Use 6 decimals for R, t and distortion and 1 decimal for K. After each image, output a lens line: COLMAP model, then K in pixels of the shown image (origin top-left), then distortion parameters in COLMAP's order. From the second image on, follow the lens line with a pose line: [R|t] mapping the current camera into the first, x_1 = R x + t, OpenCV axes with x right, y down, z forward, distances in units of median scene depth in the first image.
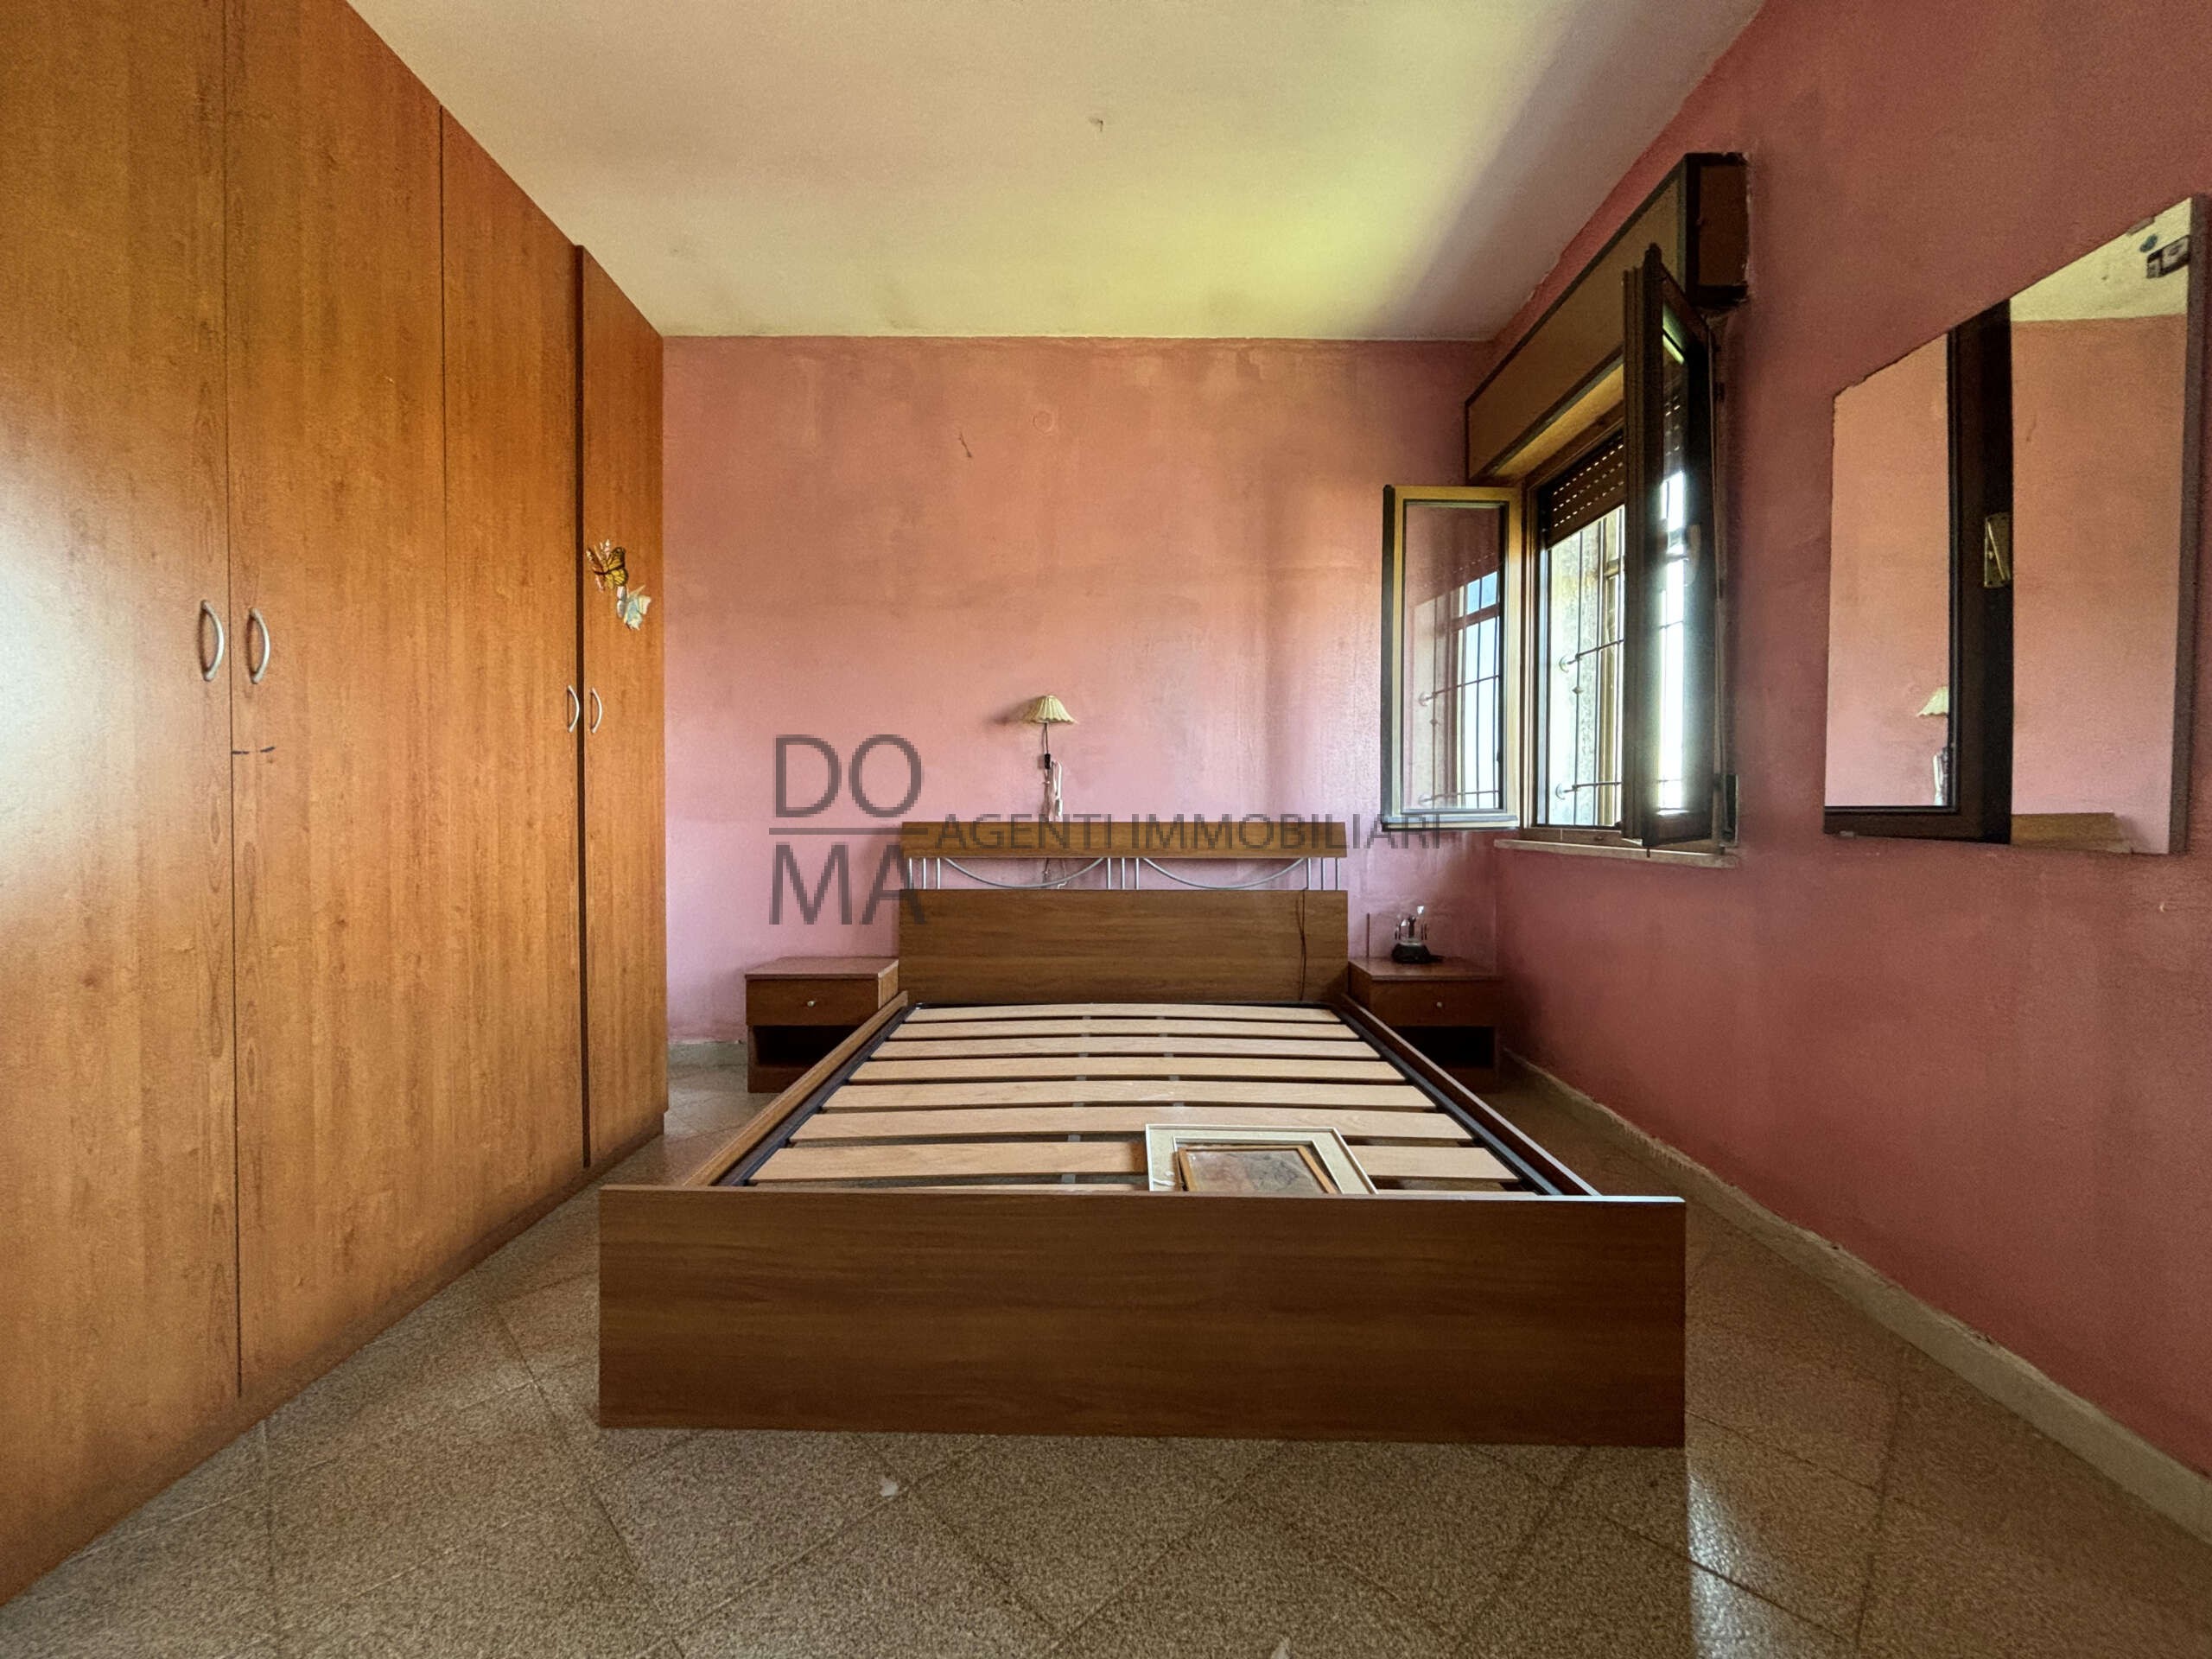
lens RADIAL K [[891.7, 0, 1108.1], [0, 891.7, 831.2], [0, 0, 1]] dist [0.000913, -0.000324]
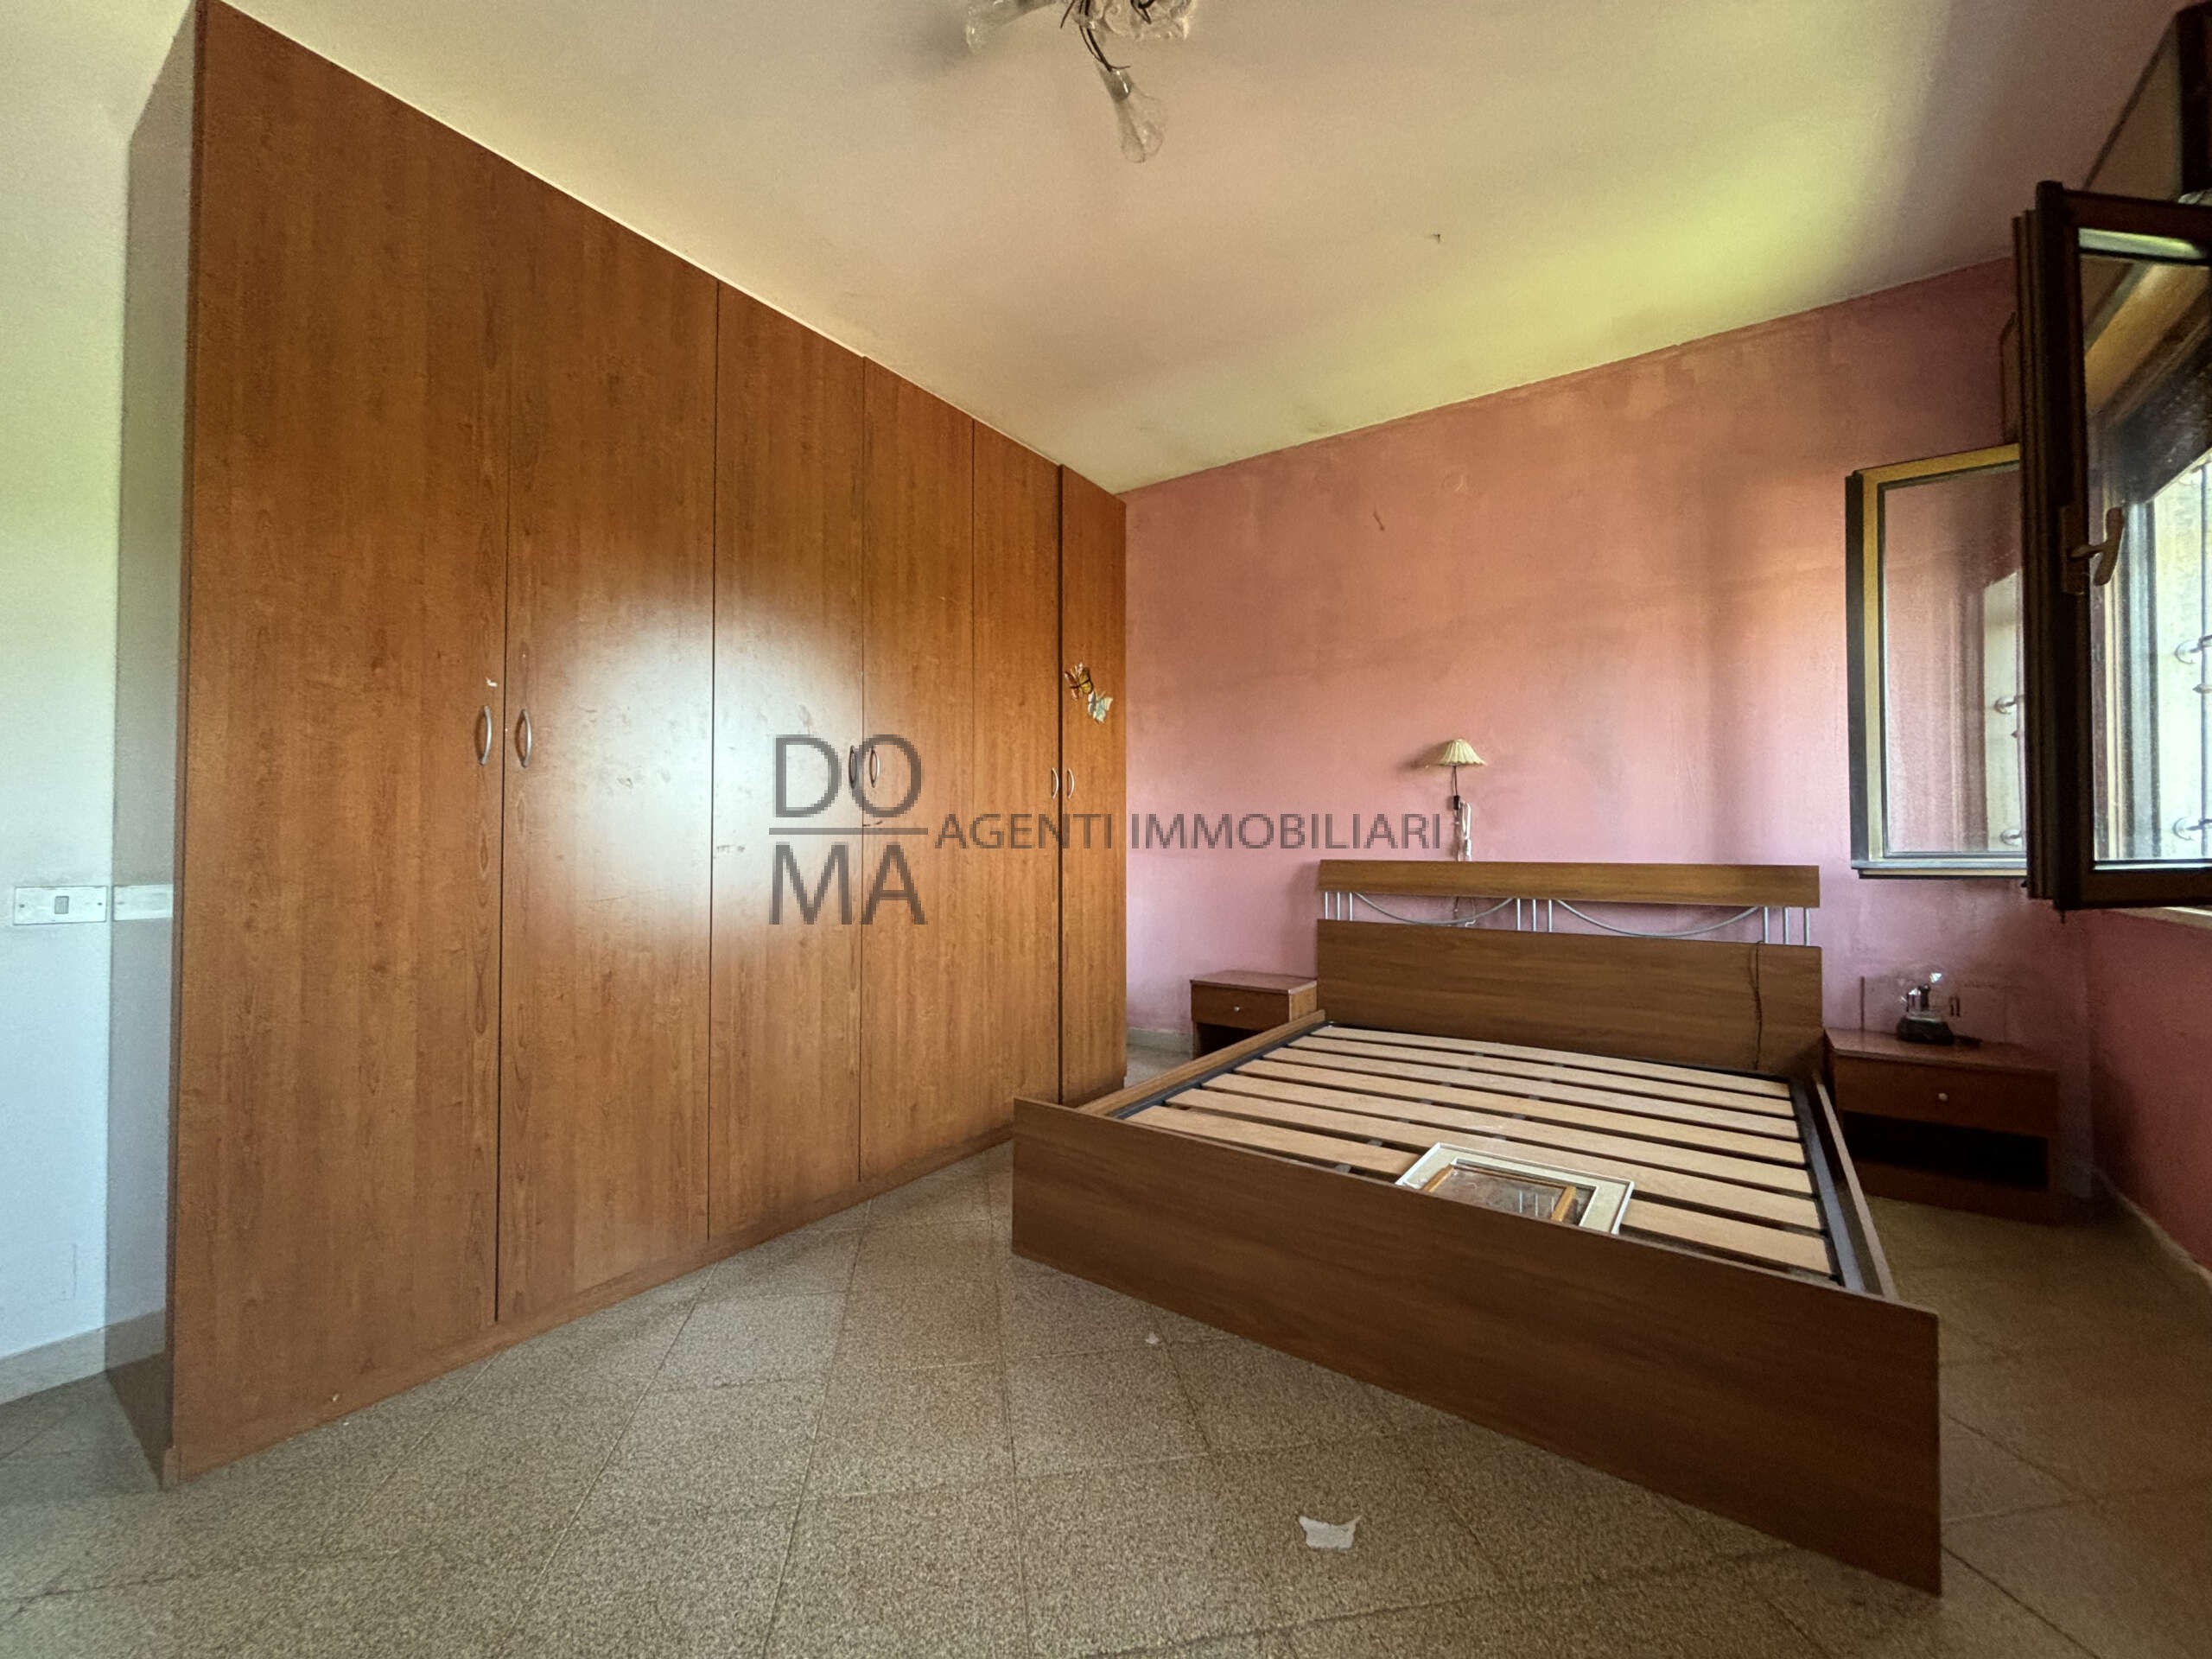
lens RADIAL K [[891.7, 0, 1108.1], [0, 891.7, 831.2], [0, 0, 1]] dist [0.000913, -0.000324]
pose [[0.819406, -0.005605, -0.573186, 0.259889], [-0.012204, 0.999555, -0.027221, -0.016069], [0.573084, 0.029301, 0.818973, -0.114345]]
